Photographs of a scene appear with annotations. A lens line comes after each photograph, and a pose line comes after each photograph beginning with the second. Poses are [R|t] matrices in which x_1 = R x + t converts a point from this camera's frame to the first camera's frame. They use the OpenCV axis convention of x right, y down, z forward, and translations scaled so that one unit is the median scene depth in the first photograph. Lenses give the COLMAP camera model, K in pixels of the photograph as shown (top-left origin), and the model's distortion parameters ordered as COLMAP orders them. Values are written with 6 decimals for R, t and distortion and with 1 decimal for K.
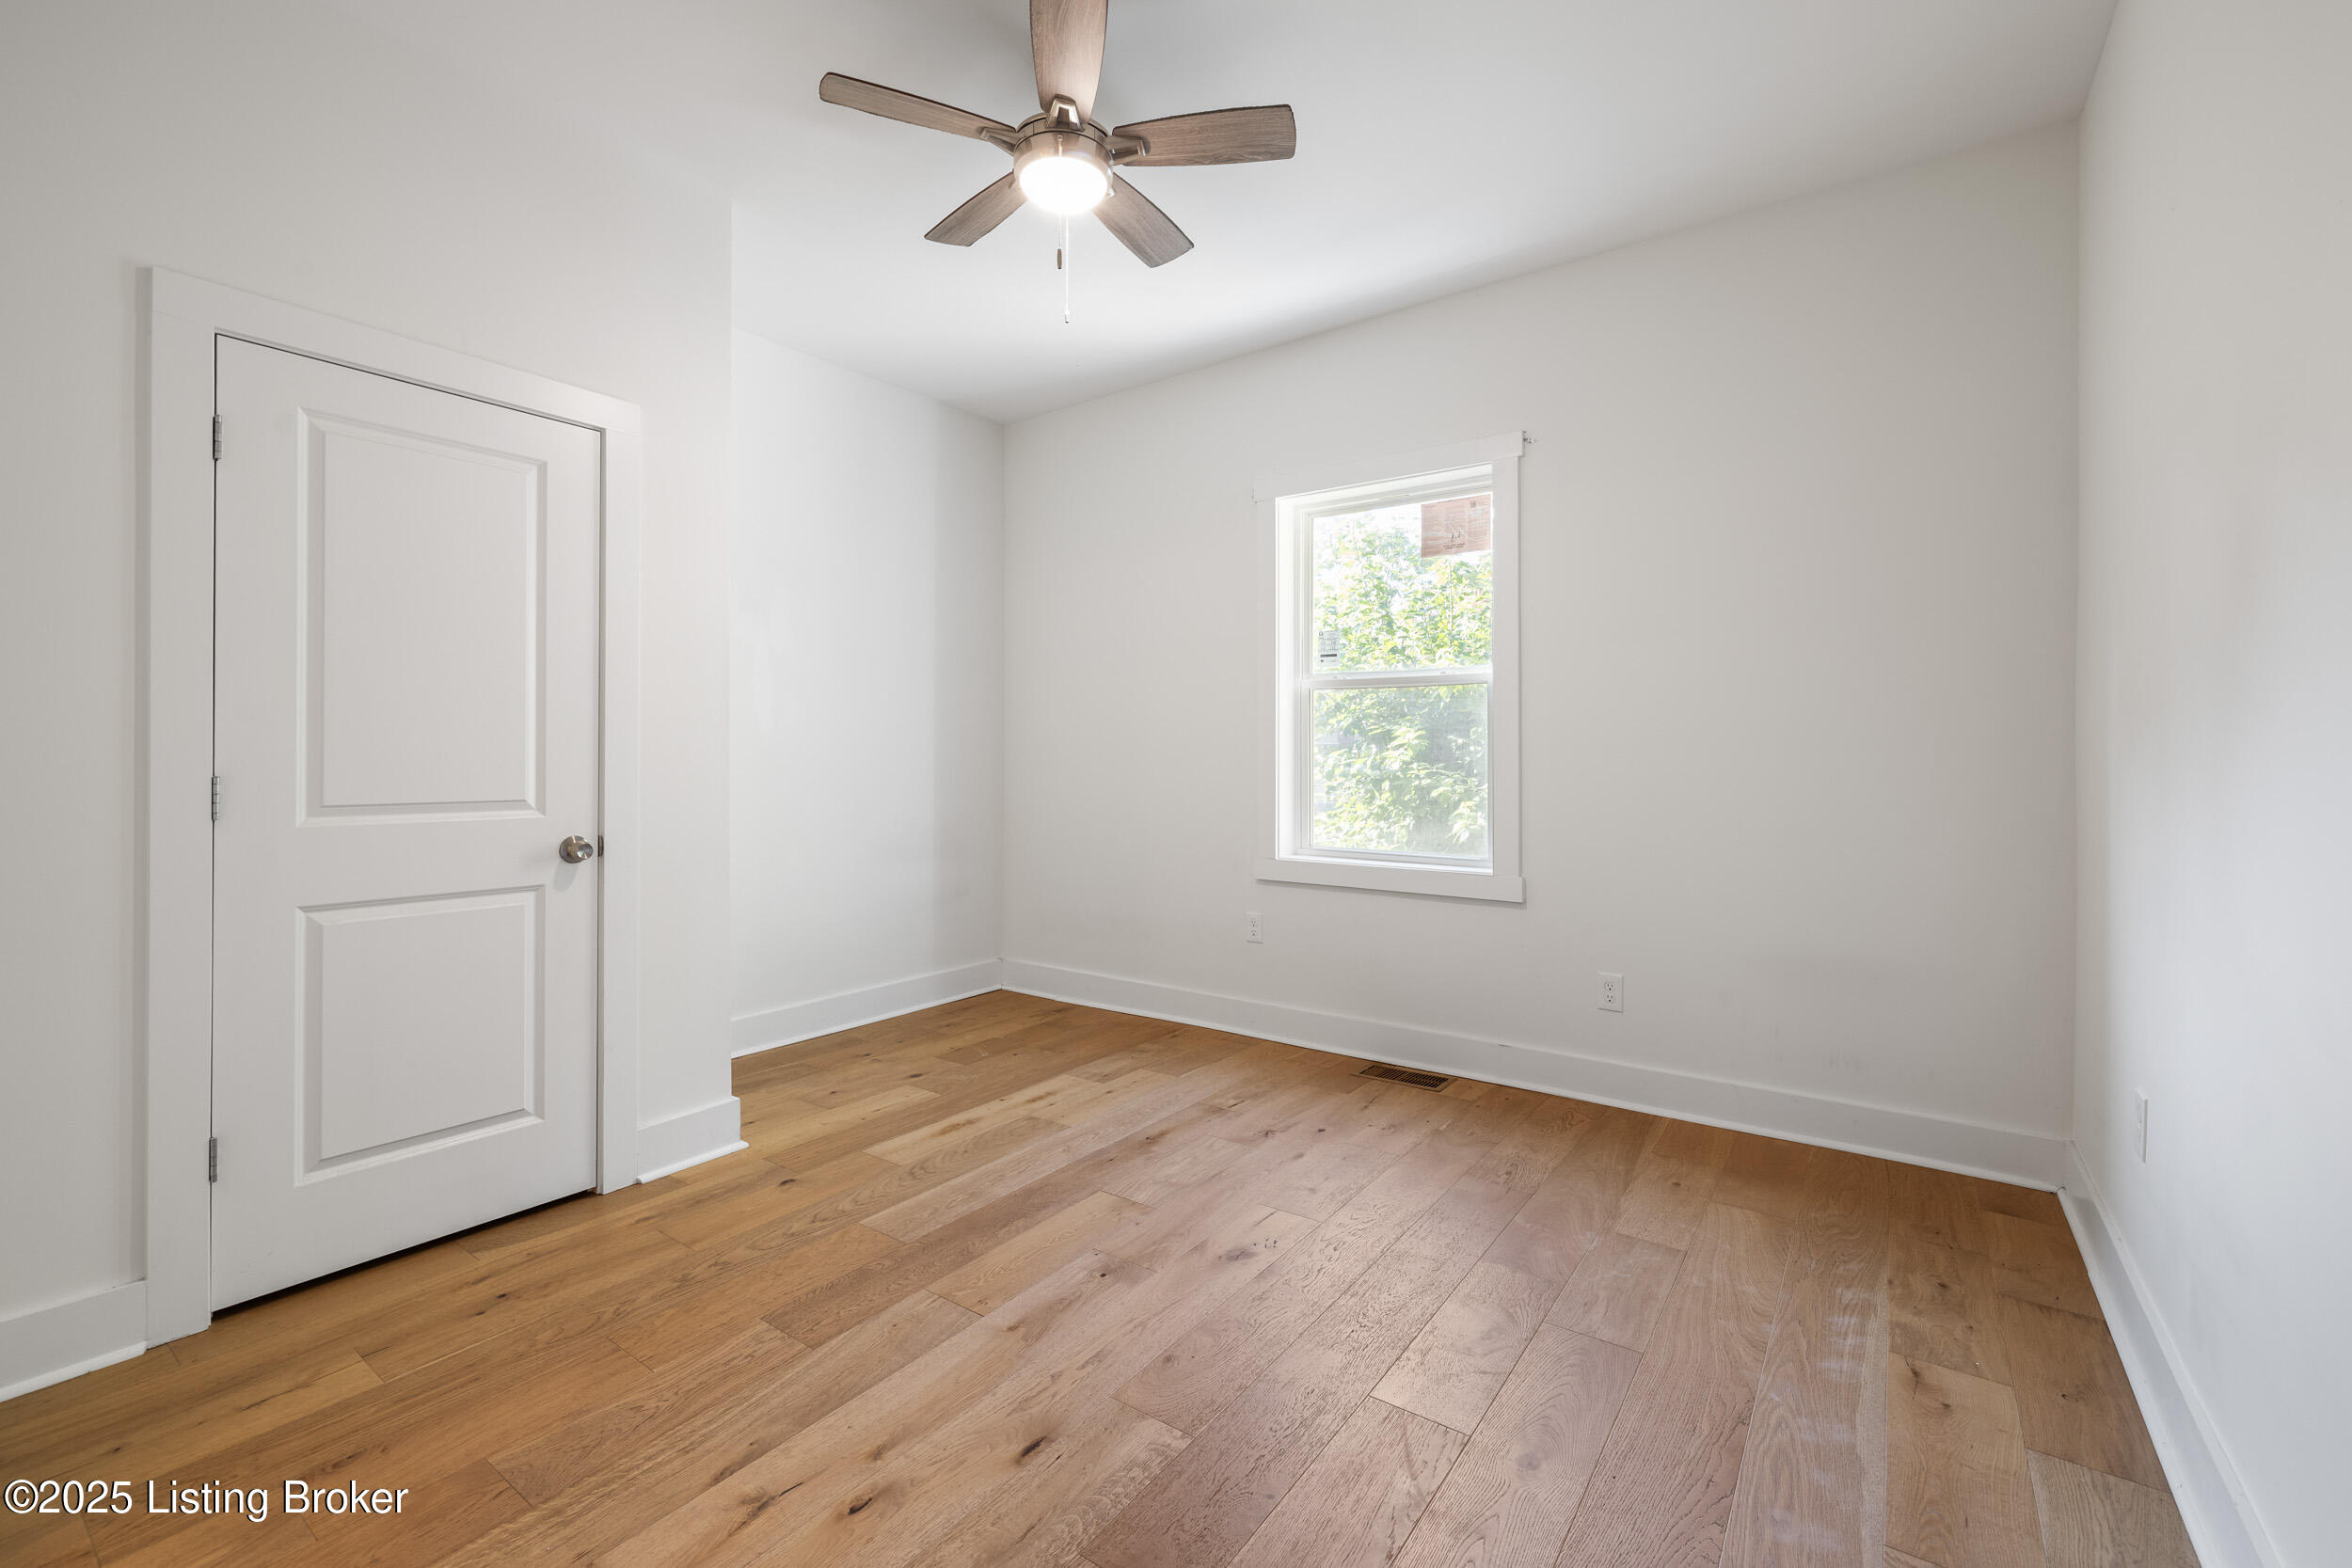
lens RADIAL K [[986.3, 0, 1173.3], [0, 986.3, 761.8], [0, 0, 1]] dist [0.000223, -0.000716]
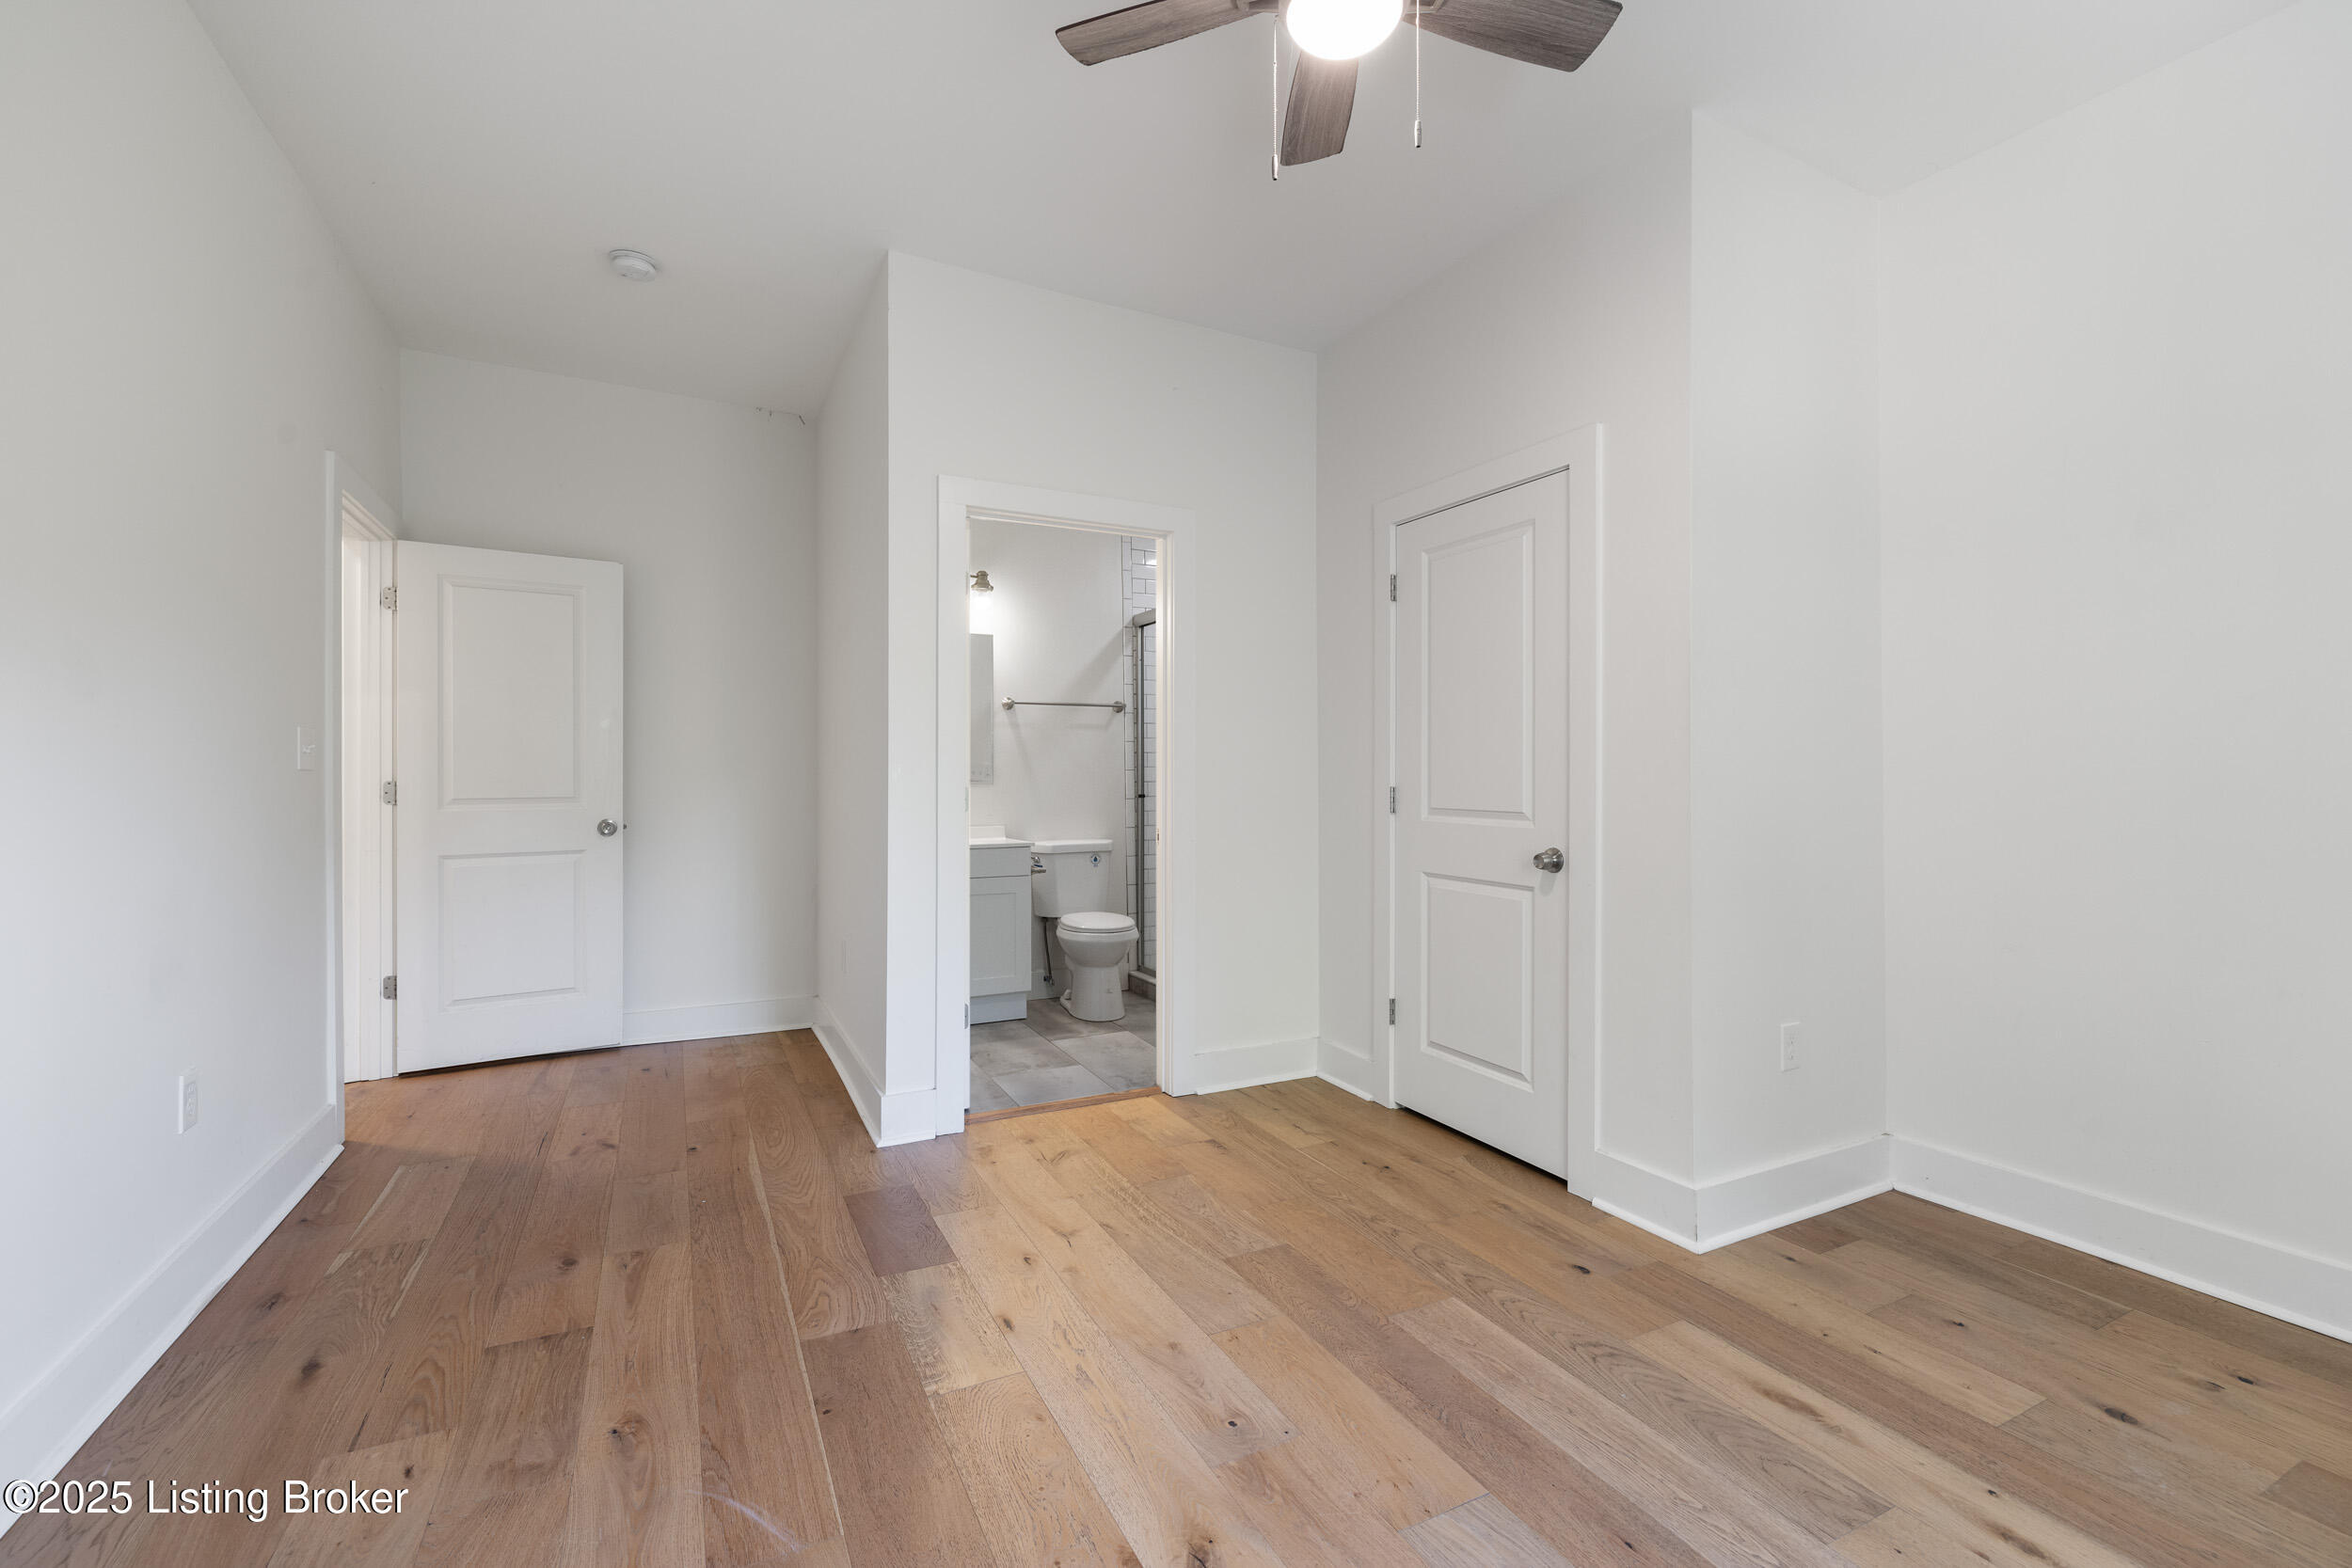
lens RADIAL K [[986.3, 0, 1172.2], [0, 986.3, 769.6], [0, 0, 1]] dist [0.000223, -0.000716]
pose [[-0.451176, -0.006102, -0.892414, 0.585603], [-0.006987, 0.999970, -0.003305, -0.005643], [0.892408, 0.004744, -0.451205, 1.153604]]
